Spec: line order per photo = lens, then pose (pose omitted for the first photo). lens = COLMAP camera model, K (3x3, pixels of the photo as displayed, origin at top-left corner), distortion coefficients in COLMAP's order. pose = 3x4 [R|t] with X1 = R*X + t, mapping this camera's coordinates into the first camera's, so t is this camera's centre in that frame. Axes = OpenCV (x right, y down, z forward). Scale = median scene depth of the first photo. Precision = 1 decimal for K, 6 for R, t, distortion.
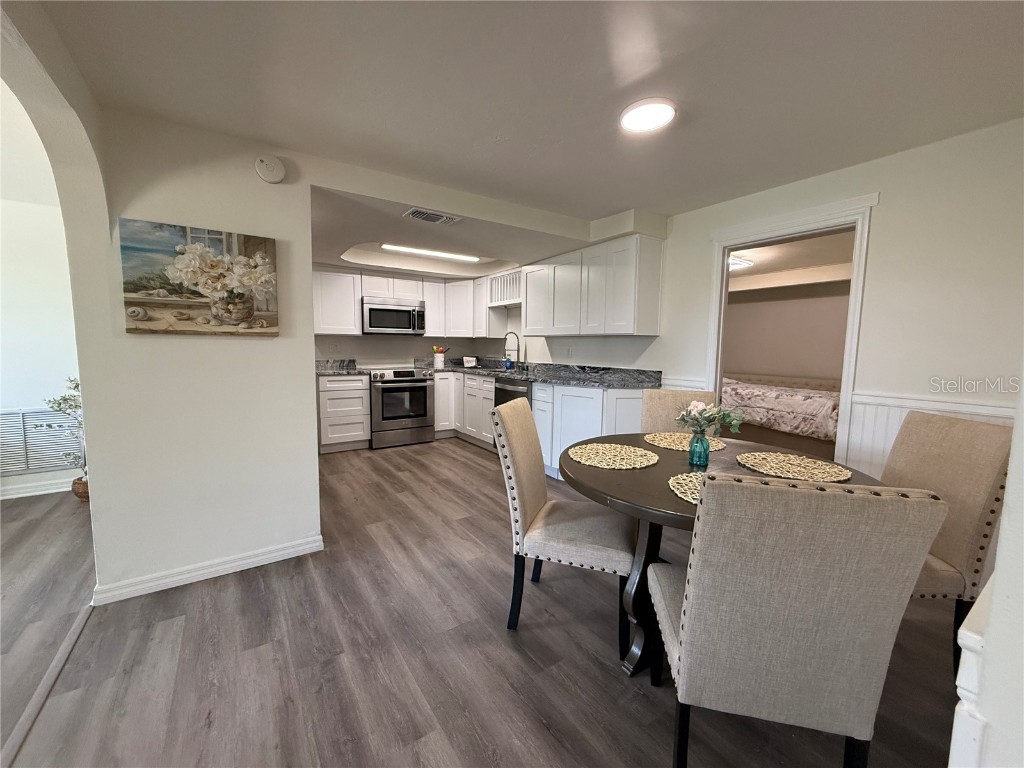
lens RADIAL K [[407.6, 0, 511.3], [0, 407.6, 383.6], [0, 0, 1]] dist [-0.001867, 0.000866]
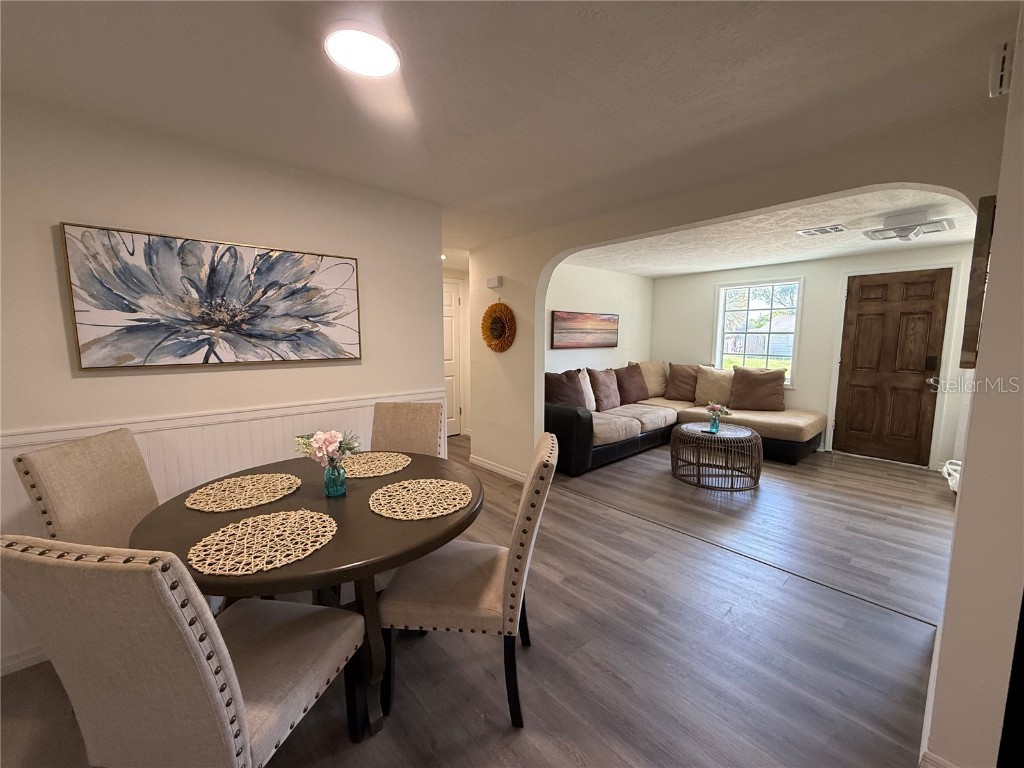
lens RADIAL K [[407.6, 0, 509.6], [0, 407.6, 383.9], [0, 0, 1]] dist [-0.001867, 0.000866]
pose [[-0.992739, 0.002747, -0.120254, 0.071288], [-0.022503, 0.977847, 0.208109, -0.105323], [0.118161, 0.209304, -0.970685, 0.785586]]
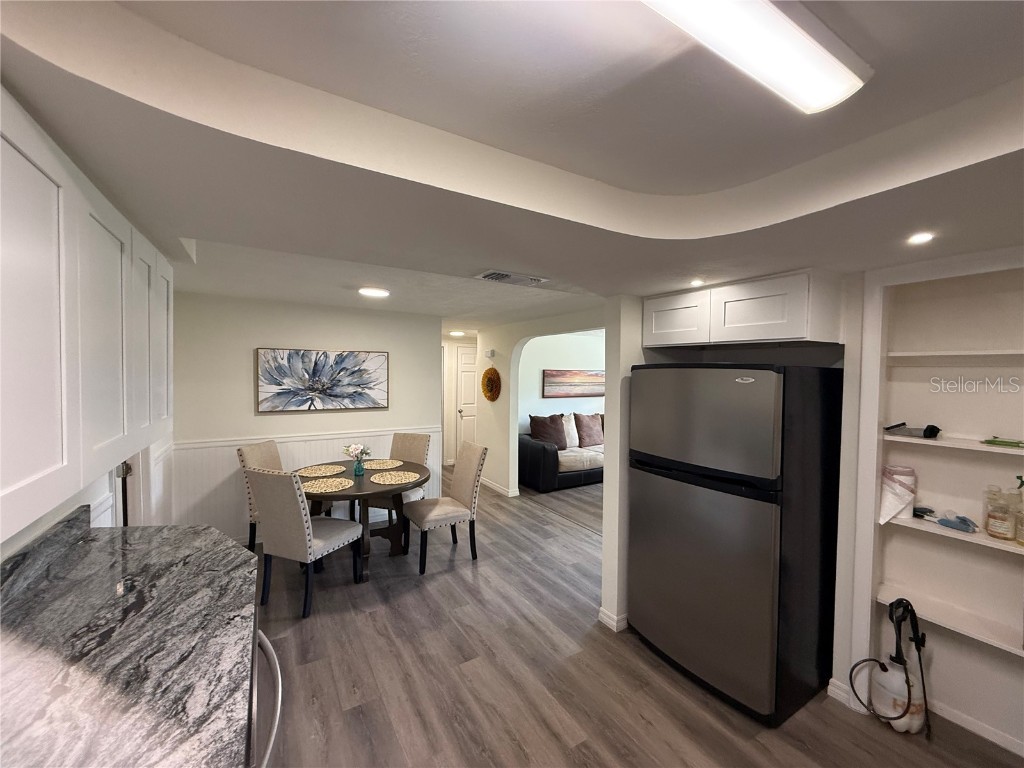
lens RADIAL K [[407.6, 0, 510.1], [0, 407.6, 382.4], [0, 0, 1]] dist [-0.001867, 0.000866]
pose [[-0.997884, -0.022635, 0.060956, -0.161572], [-0.015180, 0.992647, 0.120087, -0.207647], [-0.063226, 0.118907, -0.990890, 1.187632]]
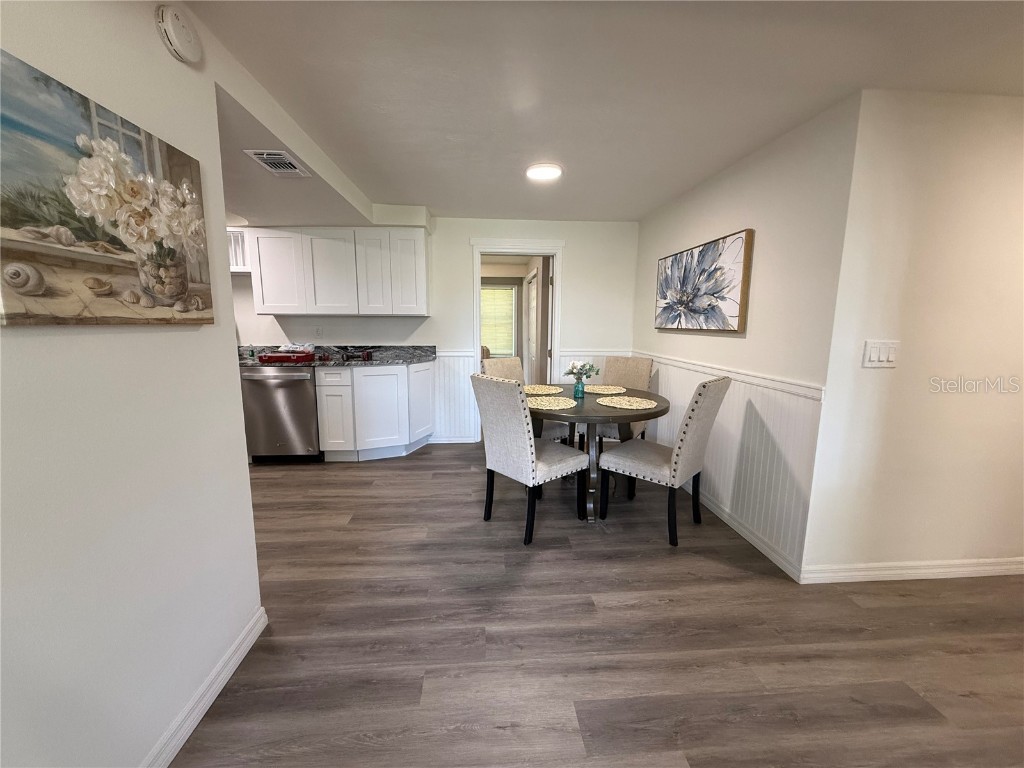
lens RADIAL K [[407.6, 0, 510.2], [0, 407.6, 383.0], [0, 0, 1]] dist [-0.001867, 0.000866]
pose [[0.501907, -0.138110, 0.853824, -0.467881], [0.082099, 0.990319, 0.111928, -0.031475], [-0.861017, 0.013921, 0.508386, 0.156420]]
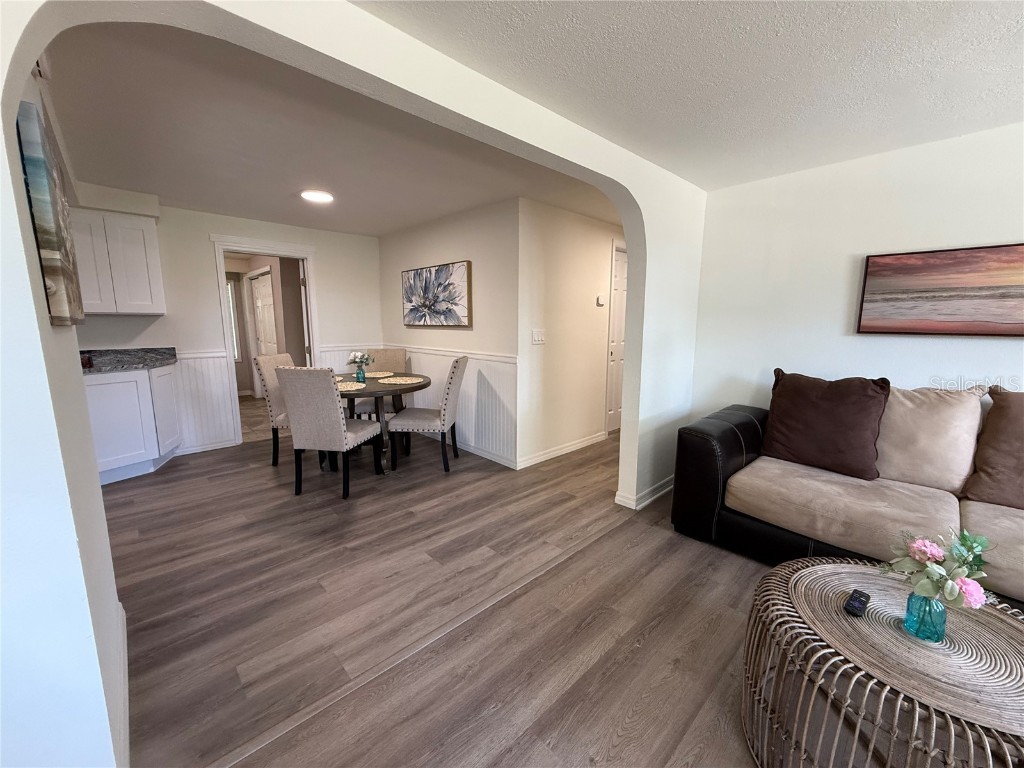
lens RADIAL K [[407.6, 0, 510.3], [0, 407.6, 382.8], [0, 0, 1]] dist [-0.001867, 0.000866]
pose [[-0.159538, -0.160924, 0.973987, -0.708610], [0.089579, 0.980194, 0.176623, -0.040938], [-0.983119, 0.115427, -0.141963, 0.222683]]
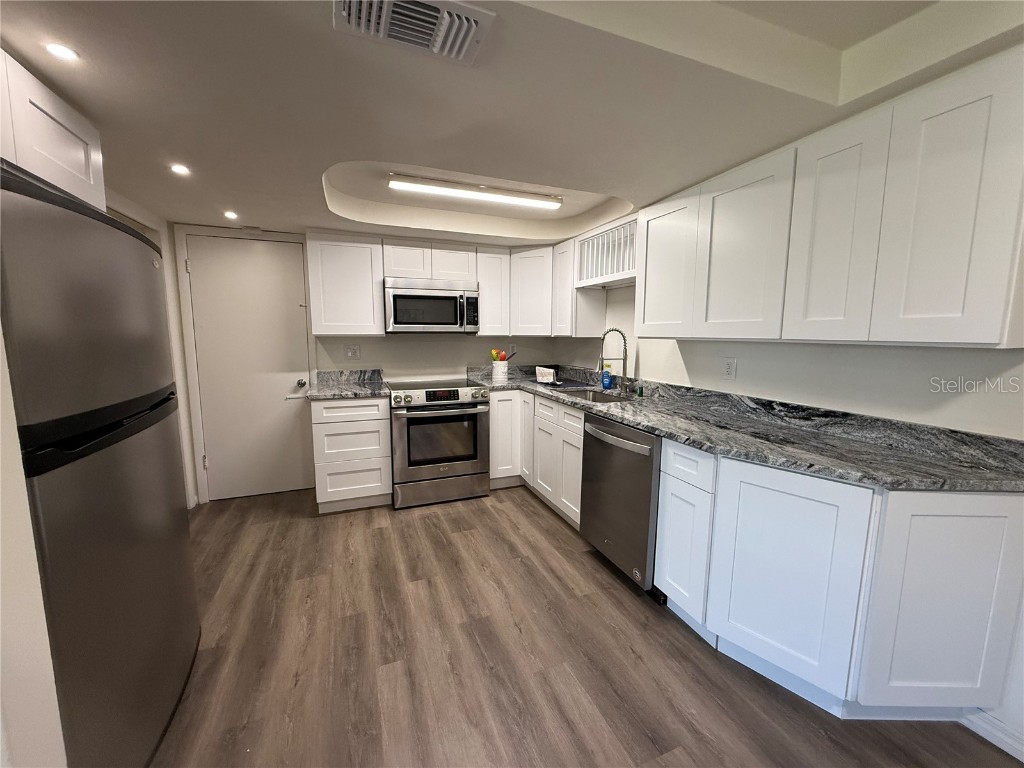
lens RADIAL K [[407.6, 0, 510.2], [0, 407.6, 384.0], [0, 0, 1]] dist [-0.001867, 0.000866]
pose [[0.976066, 0.020538, -0.216503, -0.020088], [-0.013901, 0.999387, 0.032134, -0.073824], [0.217030, -0.028356, 0.975753, 0.449284]]
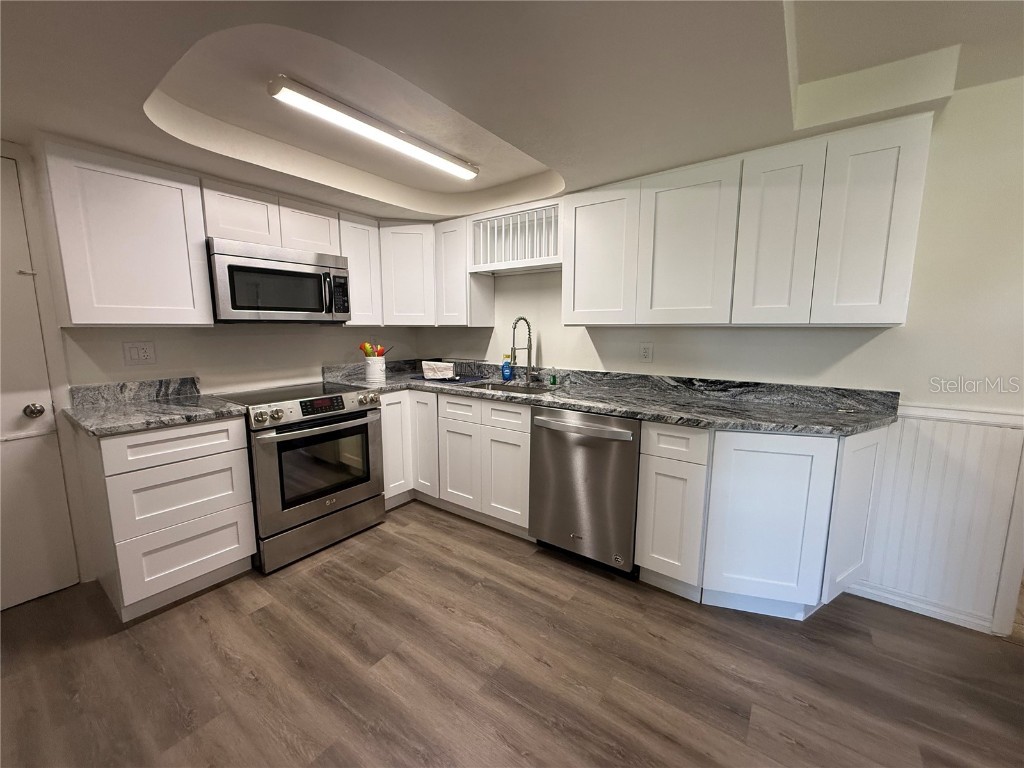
lens RADIAL K [[407.6, 0, 509.4], [0, 407.6, 384.7], [0, 0, 1]] dist [-0.001867, 0.000866]
pose [[0.941958, -0.058515, 0.330591, -0.244758], [0.042269, 0.997528, 0.056128, -0.075948], [-0.333058, -0.038897, 0.942104, 0.539451]]
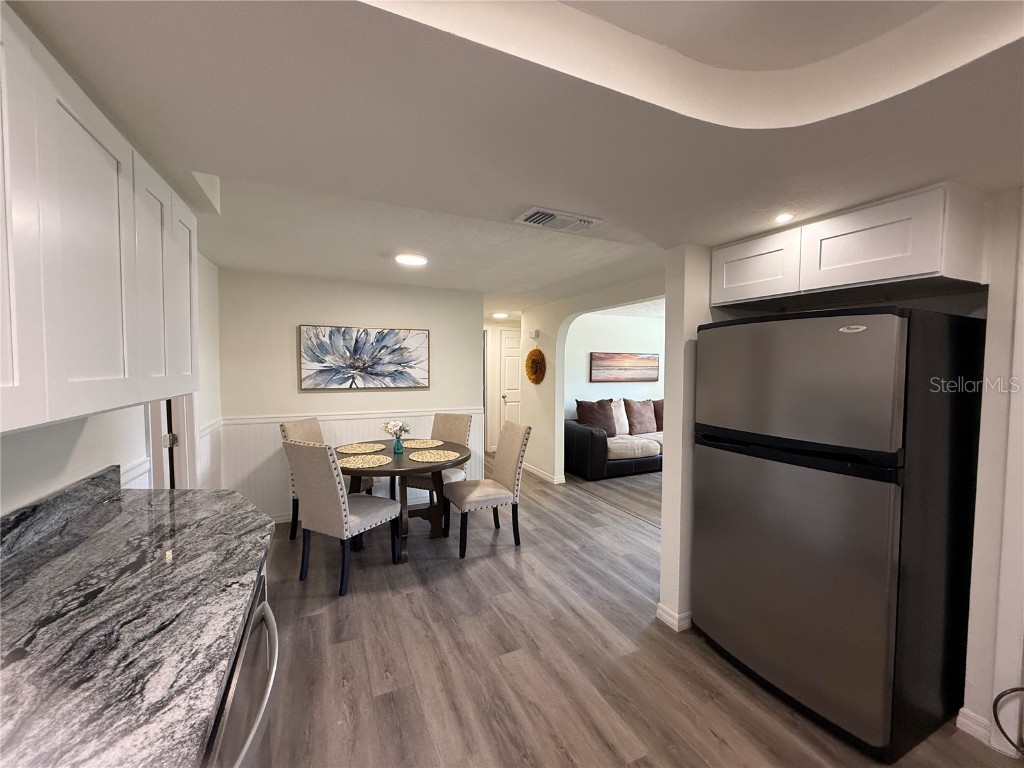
lens RADIAL K [[407.6, 0, 510.2], [0, 407.6, 382.4], [0, 0, 1]] dist [-0.001867, 0.000866]
pose [[-0.985146, -0.022995, 0.170172, -0.158407], [0.000279, 0.990778, 0.135497, -0.162192], [-0.171718, 0.133532, -0.976054, 1.133044]]
